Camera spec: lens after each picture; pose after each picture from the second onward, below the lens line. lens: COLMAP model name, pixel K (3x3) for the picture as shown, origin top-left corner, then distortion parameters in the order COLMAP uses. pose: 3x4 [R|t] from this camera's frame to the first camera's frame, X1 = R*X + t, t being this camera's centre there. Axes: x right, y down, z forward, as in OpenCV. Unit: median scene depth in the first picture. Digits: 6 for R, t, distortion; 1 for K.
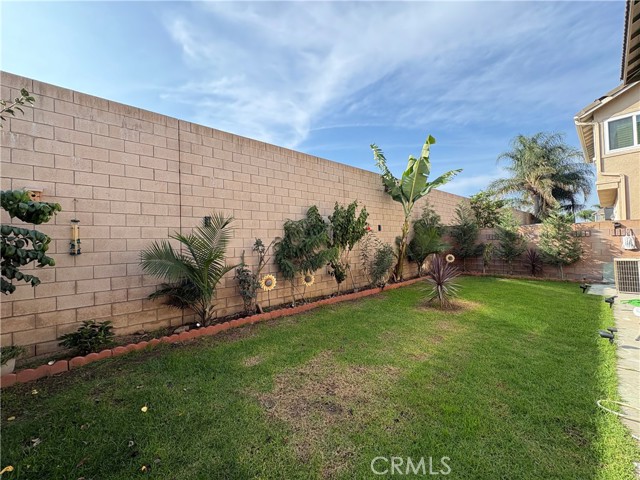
lens RADIAL K [[255.0, 0, 320.0], [0, 255.0, 240.0], [0, 0, 1]] dist [-0.000060, 0.000221]
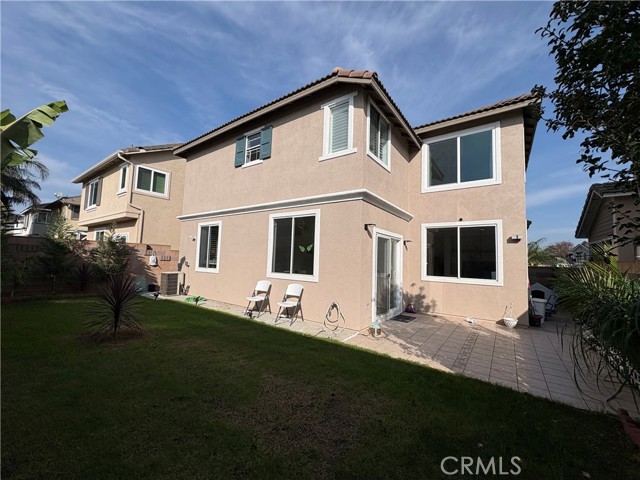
lens RADIAL K [[255.4, 0, 320.0], [0, 255.4, 240.0], [0, 0, 1]] dist [0.005228, 0.000327]
pose [[-0.220399, 0.099139, 0.970359, -0.489320], [-0.048263, 0.992494, -0.112363, 0.016052], [-0.974215, -0.071597, -0.213960, 0.570927]]
